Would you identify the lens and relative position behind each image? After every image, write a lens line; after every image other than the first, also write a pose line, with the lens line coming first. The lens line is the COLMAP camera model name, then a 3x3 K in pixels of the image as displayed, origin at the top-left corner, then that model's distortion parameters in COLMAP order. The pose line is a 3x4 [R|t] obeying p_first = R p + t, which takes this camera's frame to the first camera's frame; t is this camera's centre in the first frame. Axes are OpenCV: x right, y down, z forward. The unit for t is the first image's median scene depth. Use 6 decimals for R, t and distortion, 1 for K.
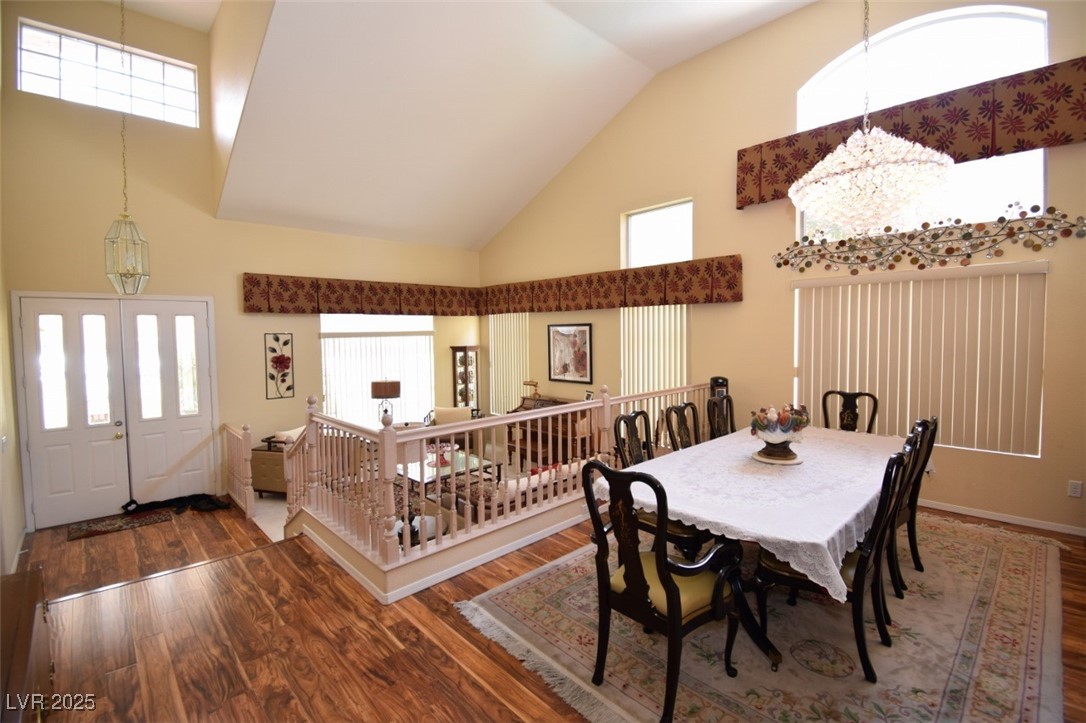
lens RADIAL K [[476.9, 0, 546.8], [0, 476.9, 356.7], [0, 0, 1]] dist [0.019913, -0.026121]
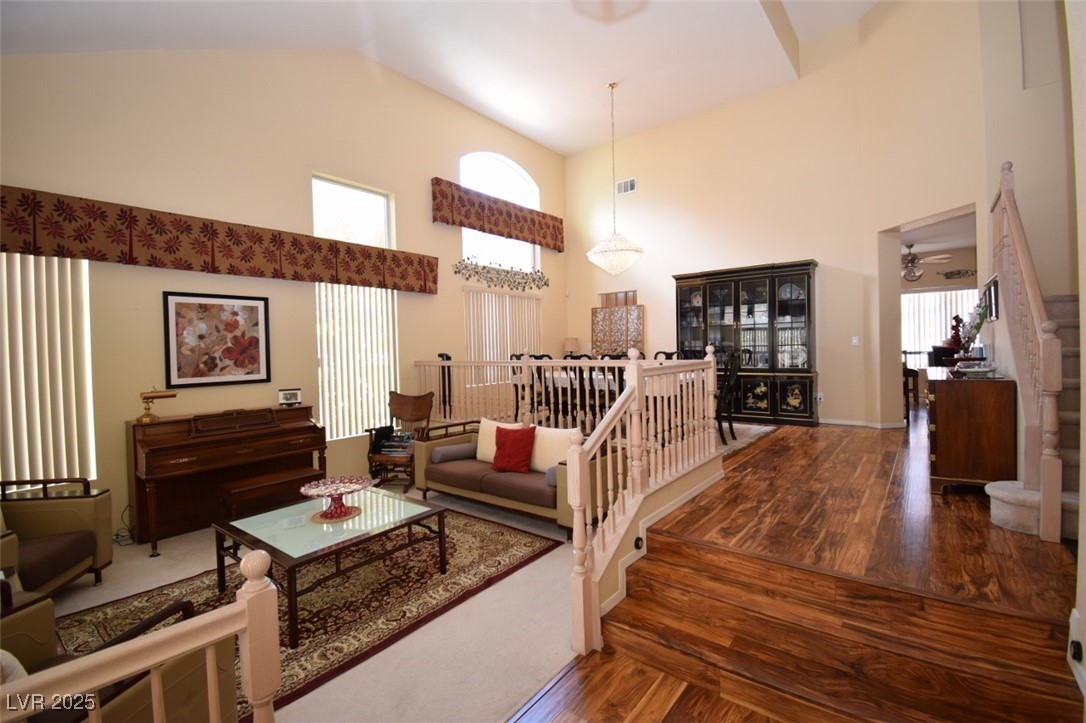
lens RADIAL K [[476.9, 0, 546.8], [0, 476.9, 356.7], [0, 0, 1]] dist [0.019913, -0.026121]
pose [[-0.132039, -0.002572, 0.991241, -0.944384], [0.073523, 0.997217, 0.012382, 0.057796], [-0.988514, 0.074514, -0.131482, 0.942708]]
